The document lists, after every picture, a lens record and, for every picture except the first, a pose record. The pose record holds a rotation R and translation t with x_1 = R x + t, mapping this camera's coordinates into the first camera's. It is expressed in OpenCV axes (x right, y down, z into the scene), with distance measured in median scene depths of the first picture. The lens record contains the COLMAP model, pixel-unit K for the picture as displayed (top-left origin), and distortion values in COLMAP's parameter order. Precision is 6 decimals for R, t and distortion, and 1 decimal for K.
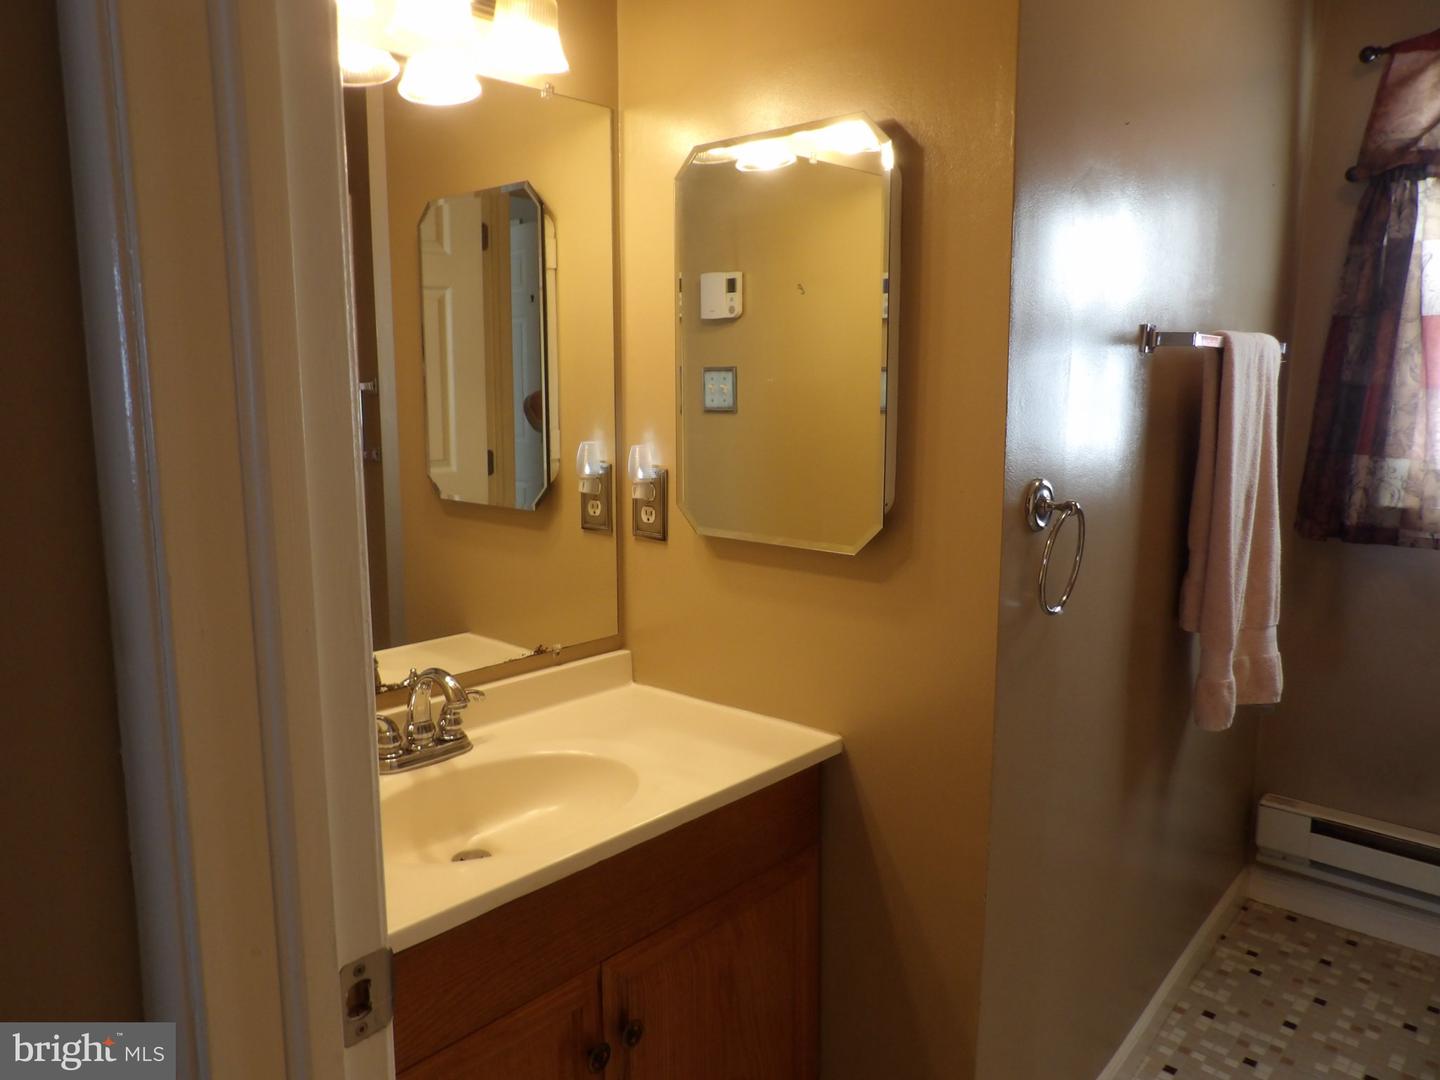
lens RADIAL K [[1047.4, 0, 686.4], [0, 1047.4, 541.9], [0, 0, 1]] dist [-0.040945, 0.046789]
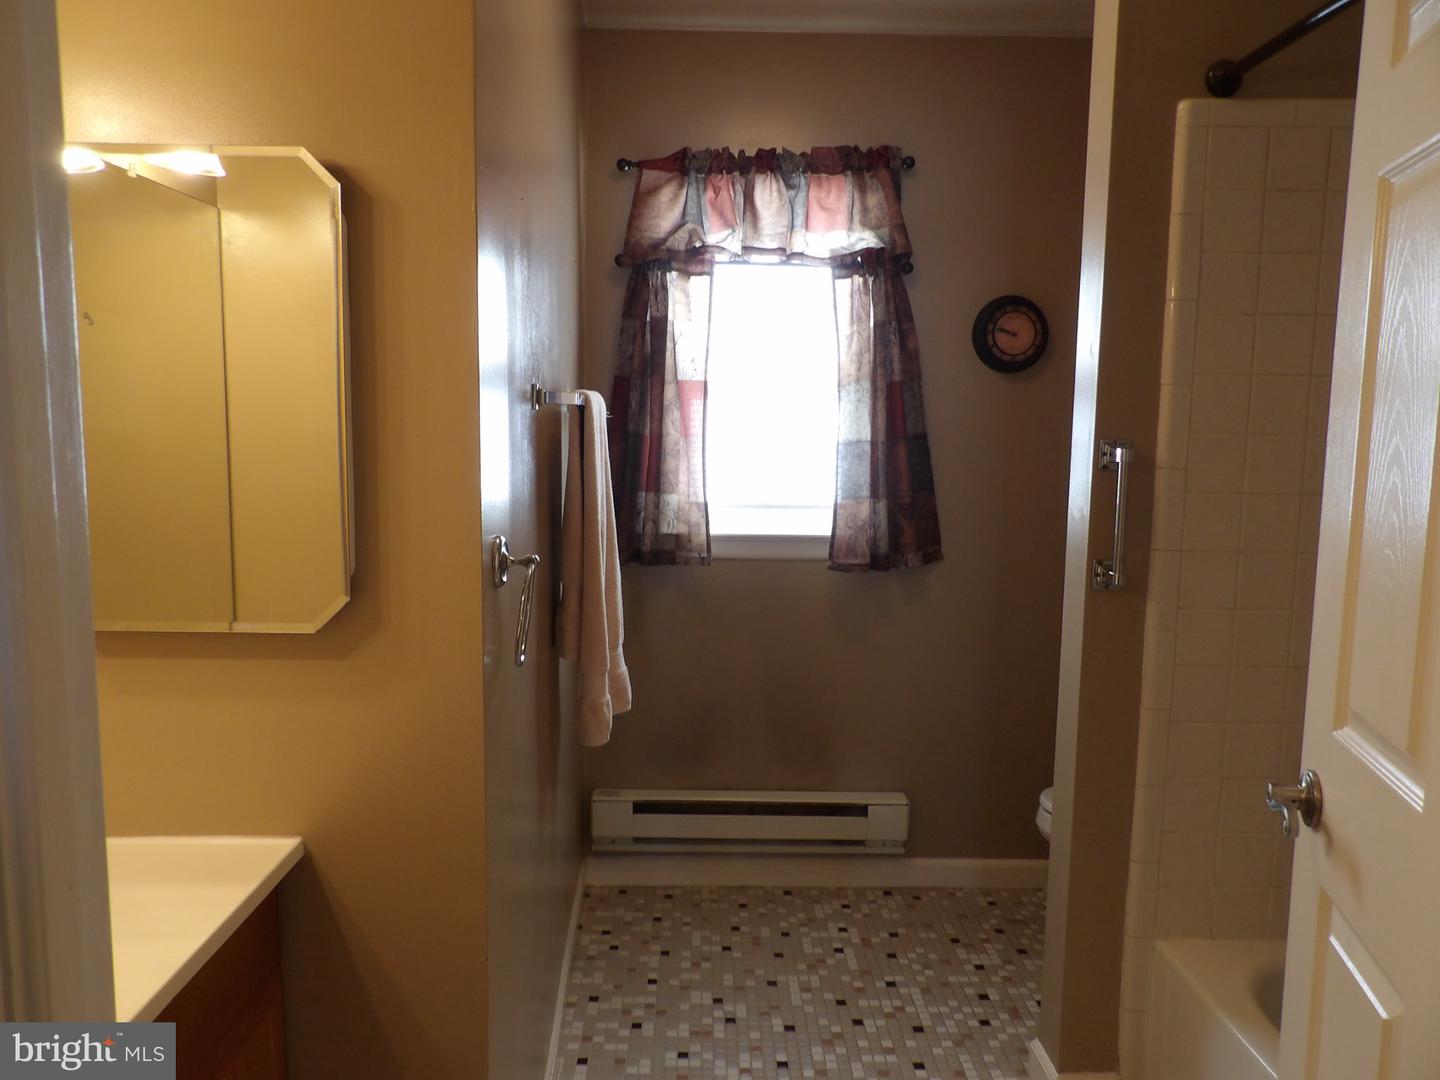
lens RADIAL K [[1047.4, 0, 721.0], [0, 1047.4, 538.7], [0, 0, 1]] dist [-0.040945, 0.046789]
pose [[0.712234, -0.067694, 0.698670, -0.143969], [0.091930, 0.995762, 0.002765, -0.026114], [-0.695896, 0.062259, 0.715439, 0.075642]]
